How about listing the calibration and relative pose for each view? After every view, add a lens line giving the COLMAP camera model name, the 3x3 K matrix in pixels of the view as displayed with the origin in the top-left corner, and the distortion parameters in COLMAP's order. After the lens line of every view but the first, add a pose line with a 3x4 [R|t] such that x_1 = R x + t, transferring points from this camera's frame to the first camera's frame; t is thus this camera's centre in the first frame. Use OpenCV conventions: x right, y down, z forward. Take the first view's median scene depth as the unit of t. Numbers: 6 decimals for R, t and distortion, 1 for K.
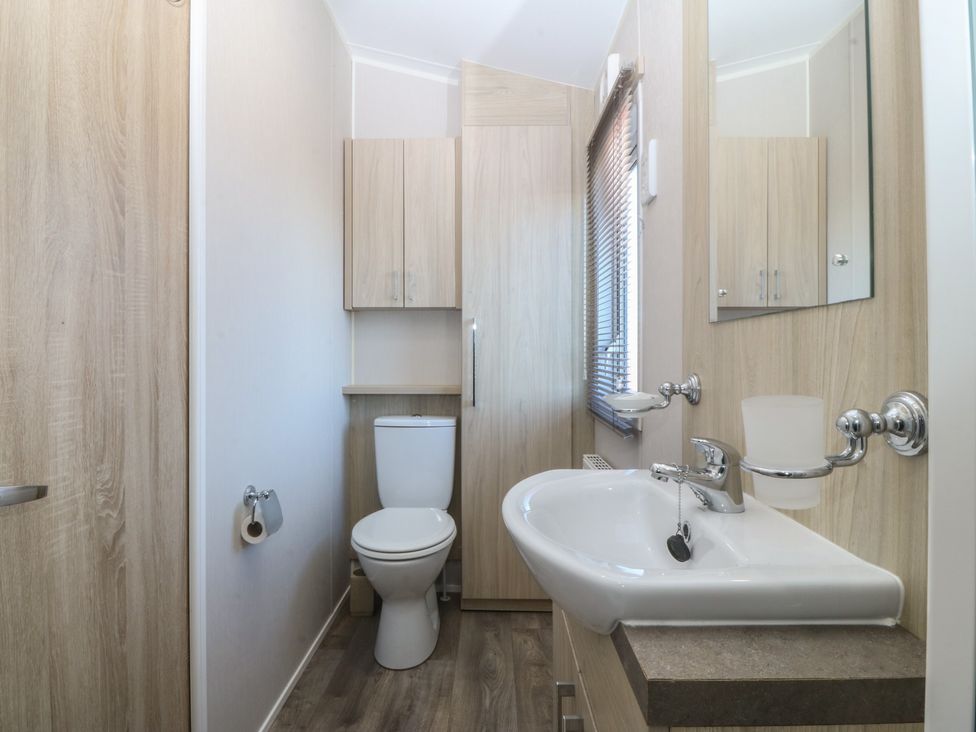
lens RADIAL K [[521.2, 0, 487.3], [0, 521.2, 354.5], [0, 0, 1]] dist [0.003925, -0.016375]
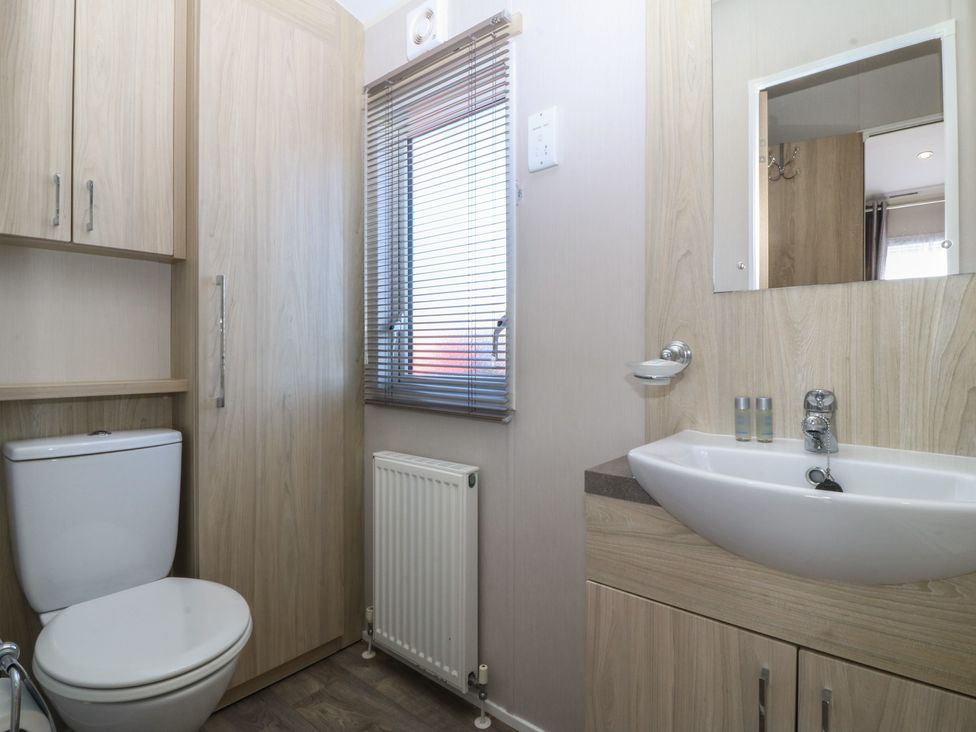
lens RADIAL K [[521.2, 0, 487.3], [0, 521.2, 354.5], [0, 0, 1]] dist [0.003925, -0.016375]
pose [[0.625621, -0.005545, 0.780107, -0.330377], [0.001972, 0.999983, 0.005527, 0.028164], [-0.780125, -0.001920, 0.625621, 0.315481]]
